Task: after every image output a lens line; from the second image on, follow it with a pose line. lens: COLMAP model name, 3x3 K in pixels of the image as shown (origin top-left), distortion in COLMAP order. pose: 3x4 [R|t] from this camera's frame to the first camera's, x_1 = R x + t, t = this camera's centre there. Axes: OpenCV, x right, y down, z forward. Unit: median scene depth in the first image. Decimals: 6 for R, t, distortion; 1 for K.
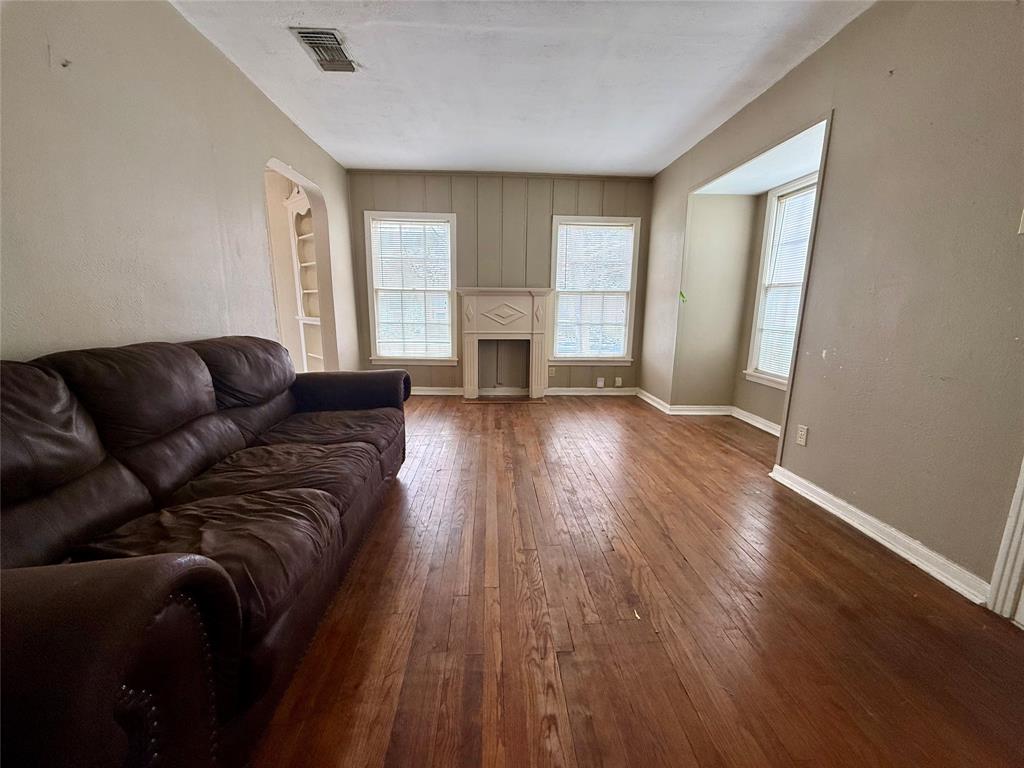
lens RADIAL K [[410.1, 0, 508.7], [0, 410.1, 385.9], [0, 0, 1]] dist [0.019482, 0.000047]
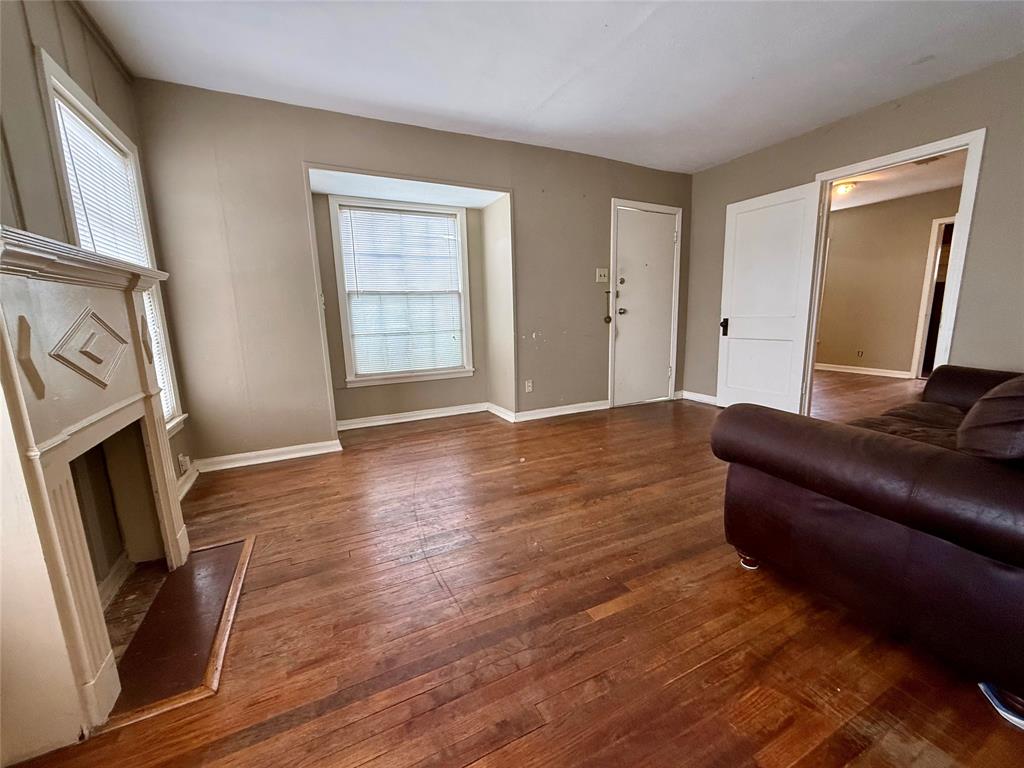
lens RADIAL K [[410.1, 0, 508.7], [0, 410.1, 385.9], [0, 0, 1]] dist [0.019482, 0.000047]
pose [[-0.405370, -0.156276, 0.900696, -0.452431], [0.195250, 0.947742, 0.252313, -0.192532], [-0.893058, 0.278141, -0.353673, 1.019609]]
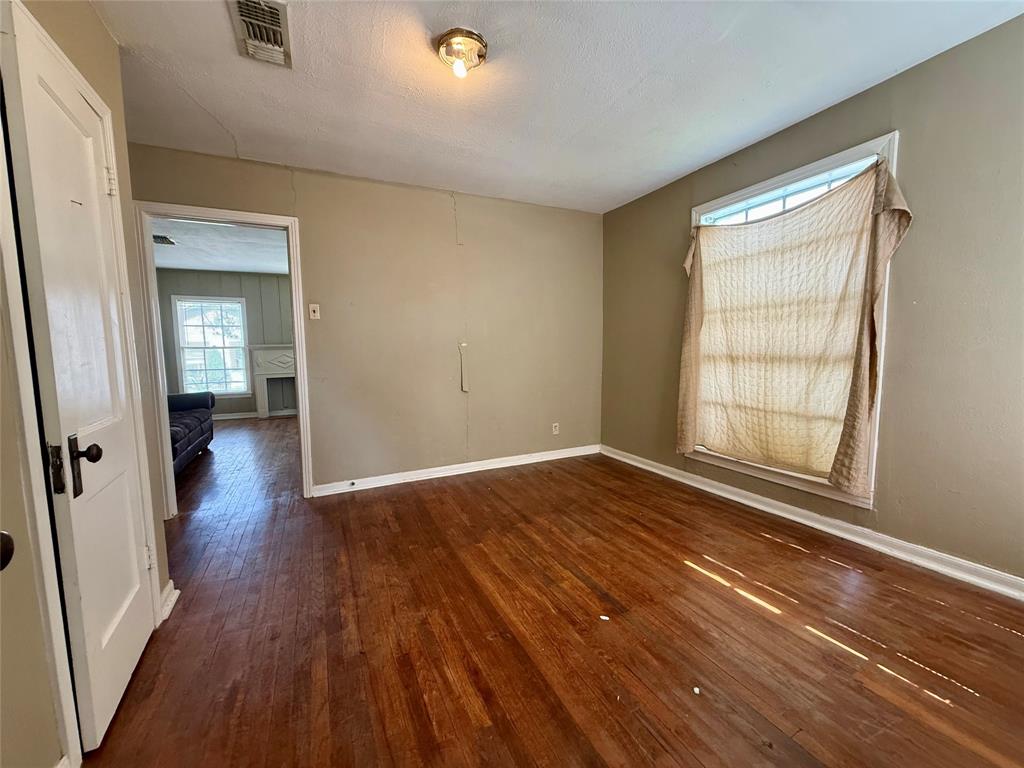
lens RADIAL K [[410.1, 0, 508.7], [0, 410.1, 385.9], [0, 0, 1]] dist [0.019482, 0.000047]
pose [[0.920870, -0.054286, 0.386072, 0.170468], [0.092918, 0.992283, -0.082106, 0.132496], [-0.378635, 0.111482, 0.918807, -0.789844]]
